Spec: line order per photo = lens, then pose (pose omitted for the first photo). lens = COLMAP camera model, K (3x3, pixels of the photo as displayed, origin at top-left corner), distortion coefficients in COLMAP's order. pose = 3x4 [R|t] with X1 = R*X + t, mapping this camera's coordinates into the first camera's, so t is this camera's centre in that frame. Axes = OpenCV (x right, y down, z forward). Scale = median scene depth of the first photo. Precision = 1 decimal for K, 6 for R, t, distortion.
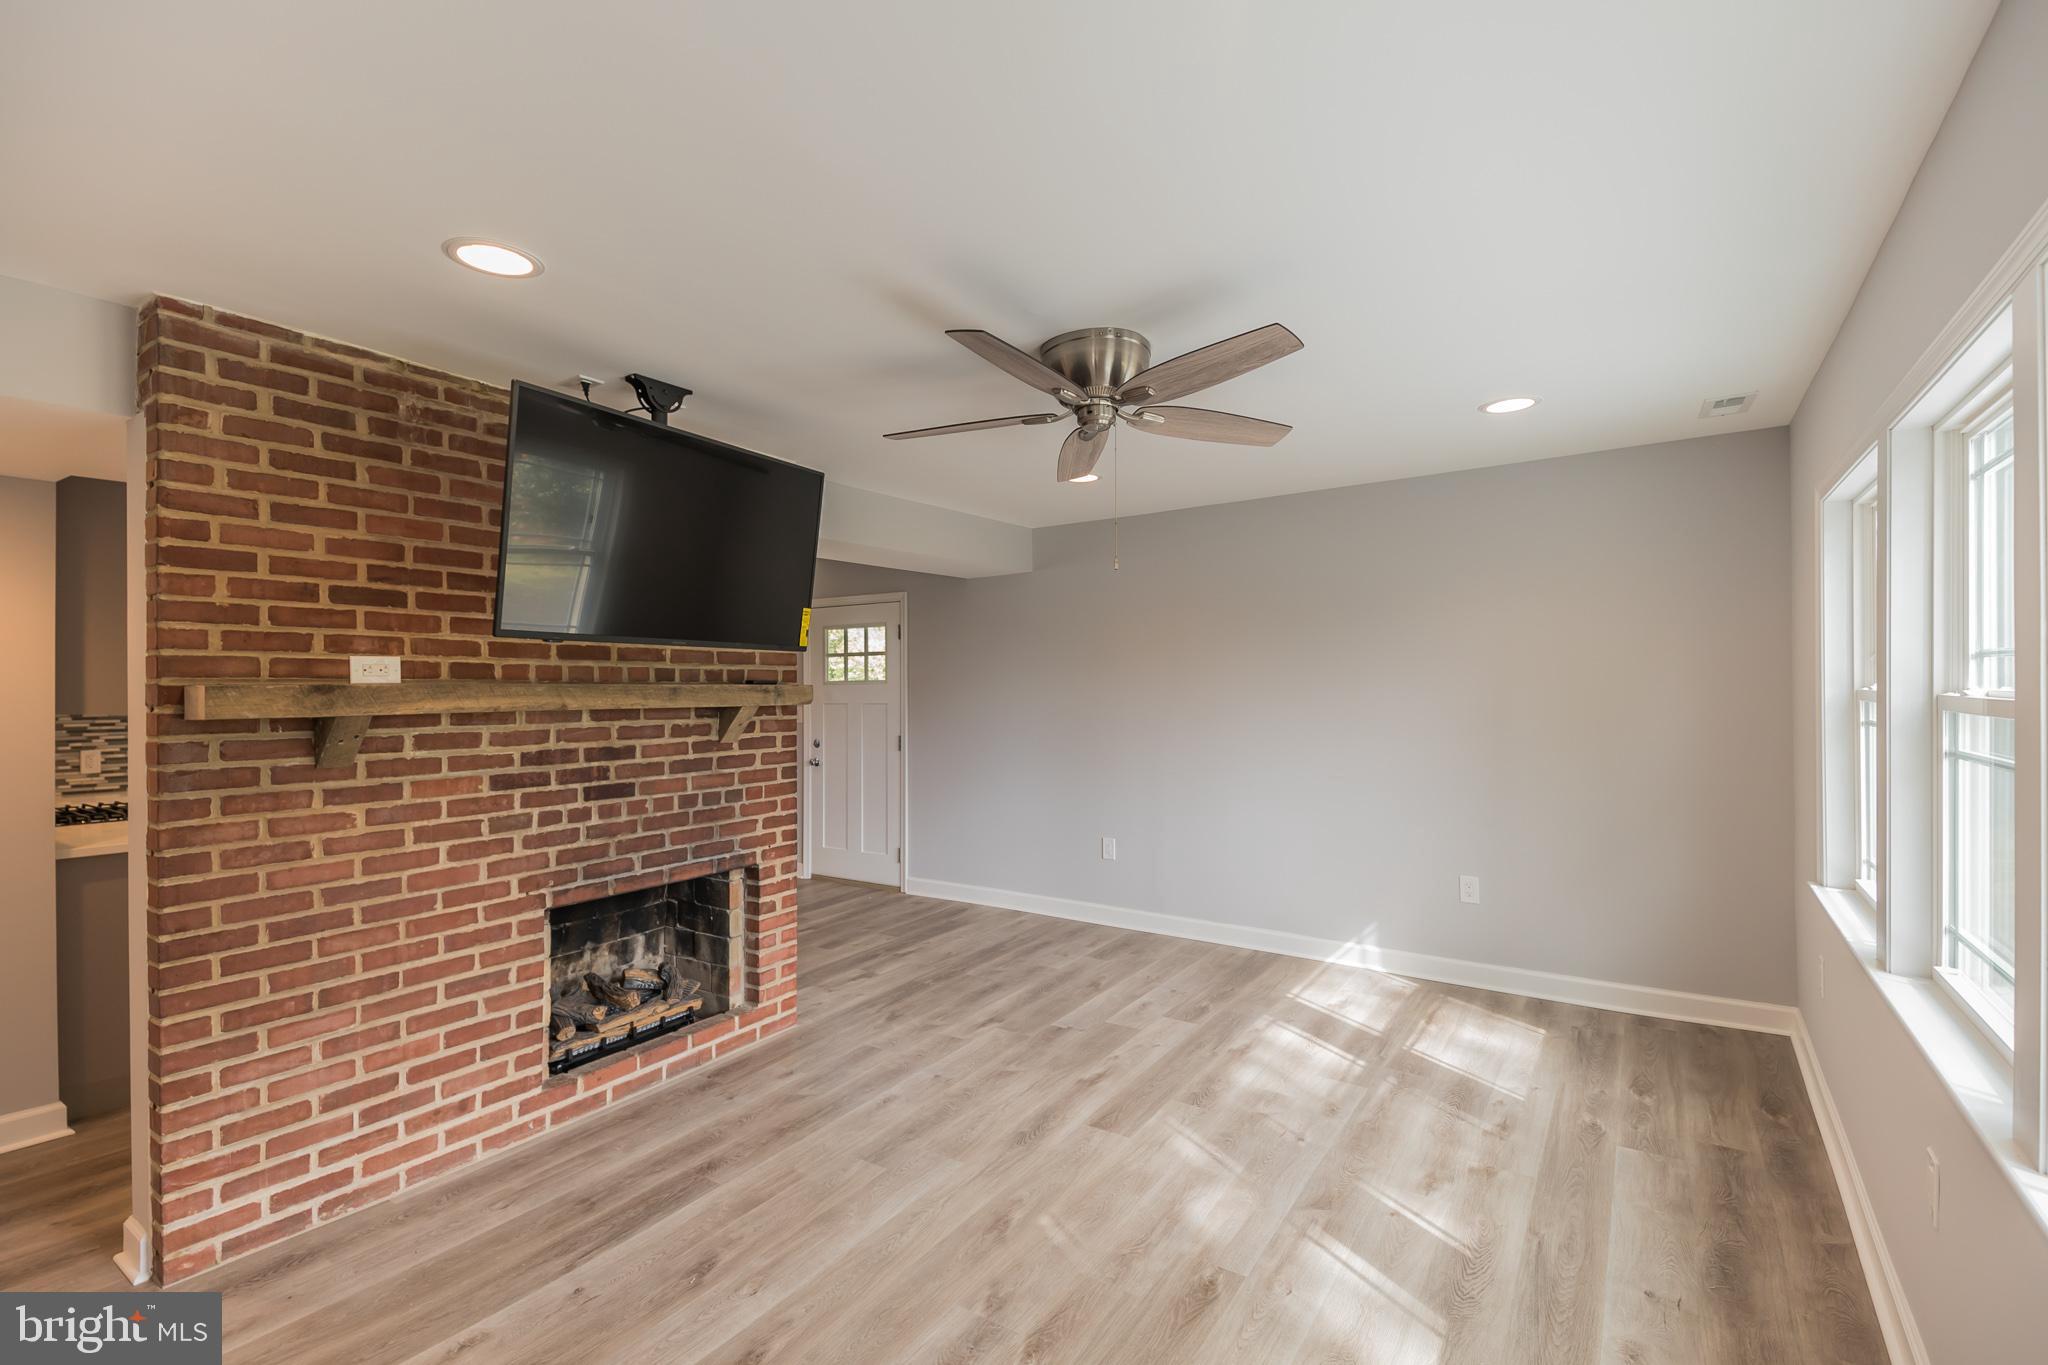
lens RADIAL K [[914.0, 0, 1036.9], [0, 914.0, 679.3], [0, 0, 1]] dist [0.059849, -0.042115]
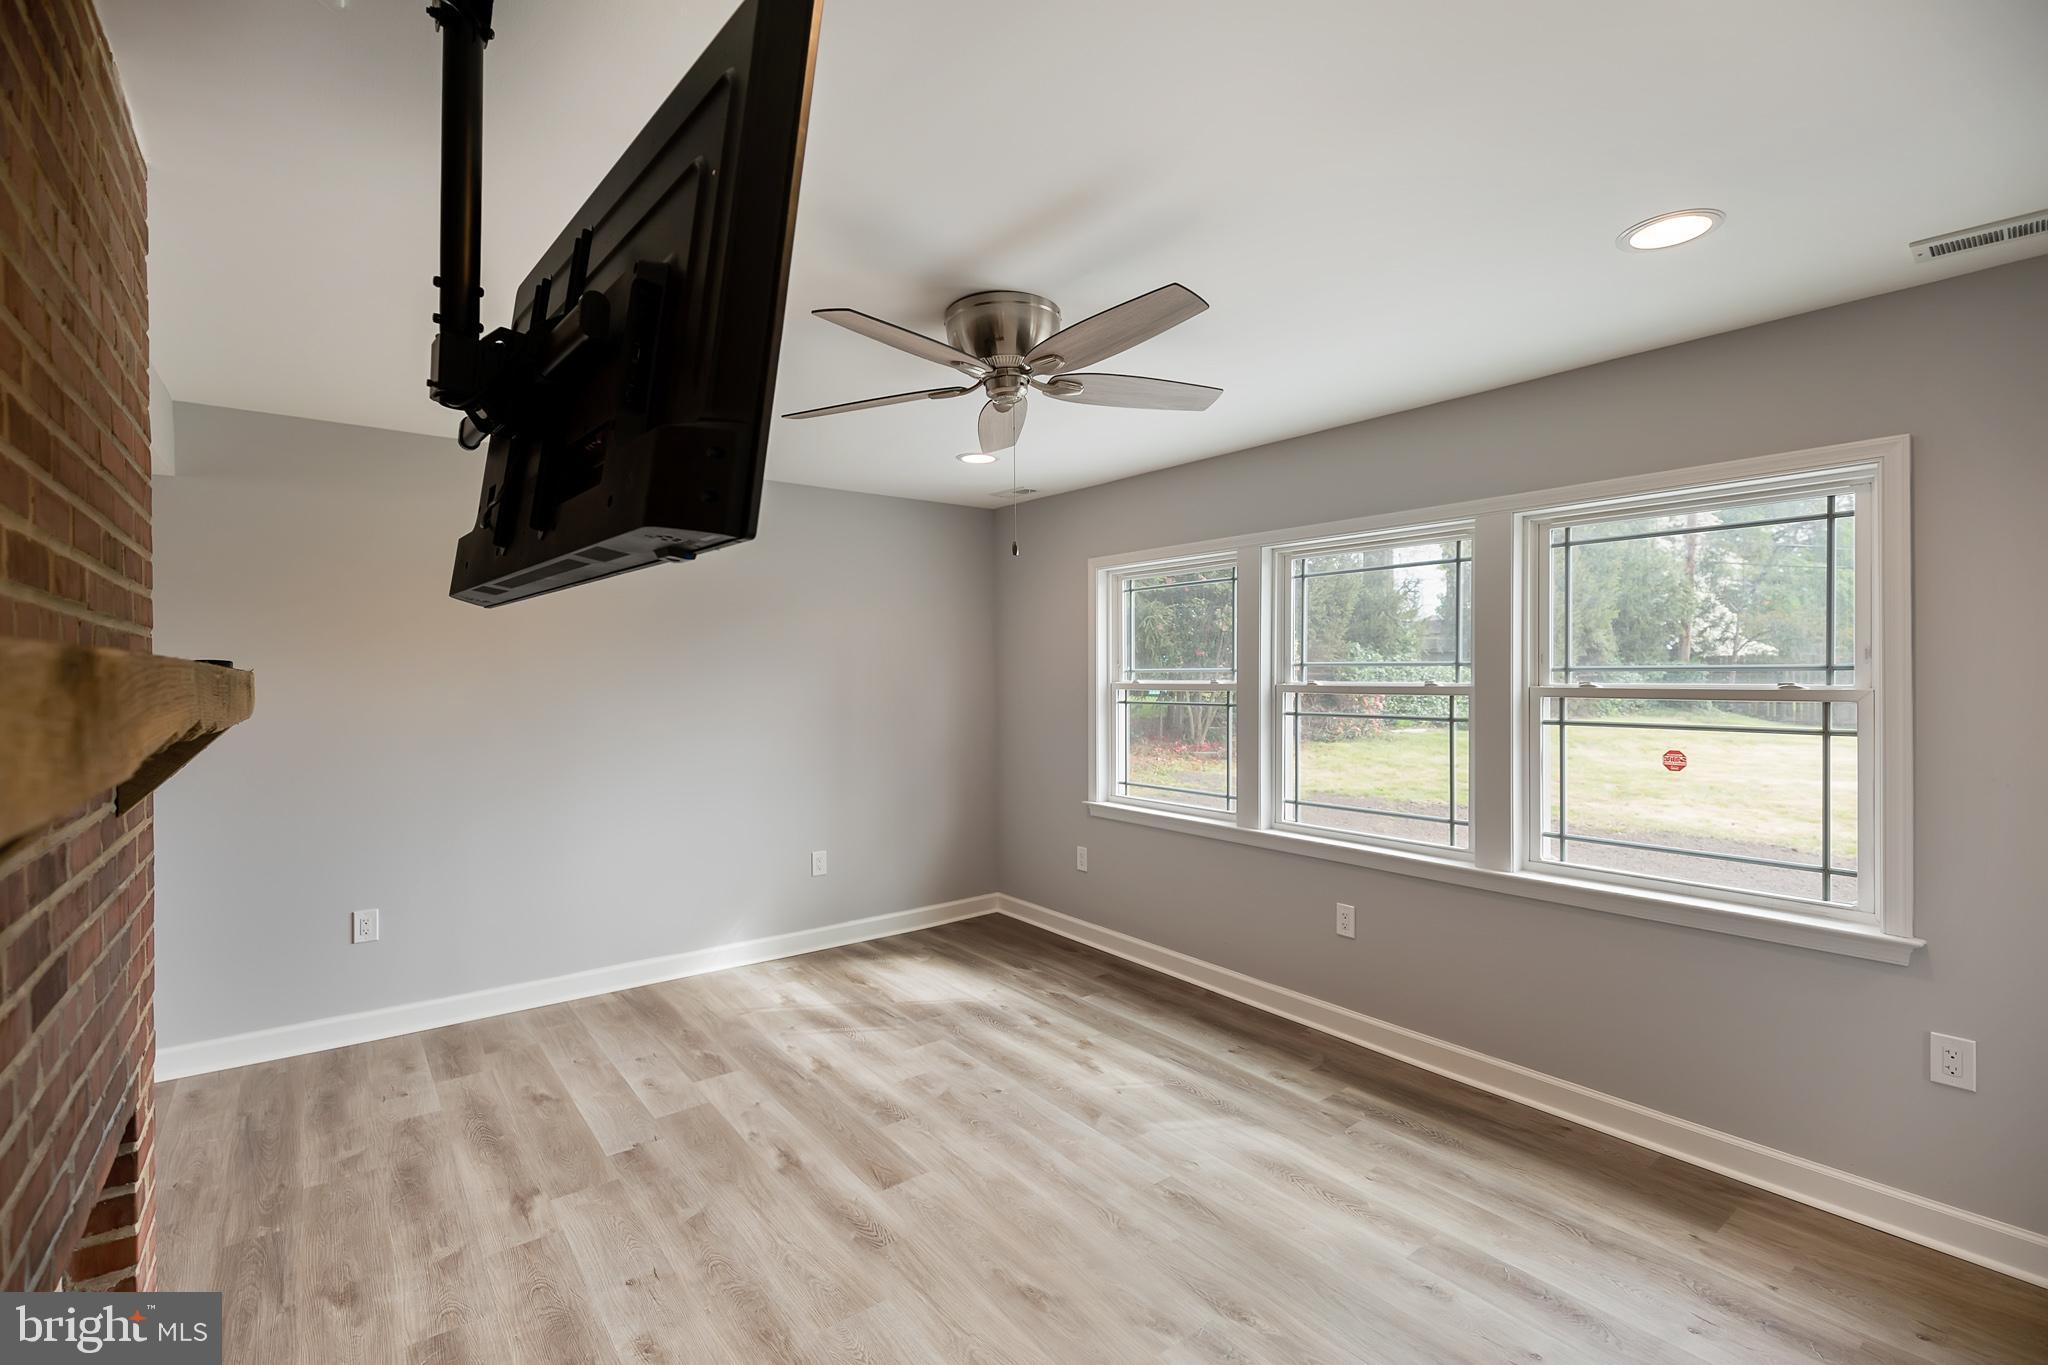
lens RADIAL K [[884.4, 0, 1048.9], [0, 884.4, 673.4], [0, 0, 1]] dist [0.074502, -0.049865]
pose [[0.322216, 0.011934, 0.946591, -0.652476], [-0.009039, 0.999914, -0.009529, 0.008313], [-0.946623, -0.005486, 0.322296, 0.549915]]
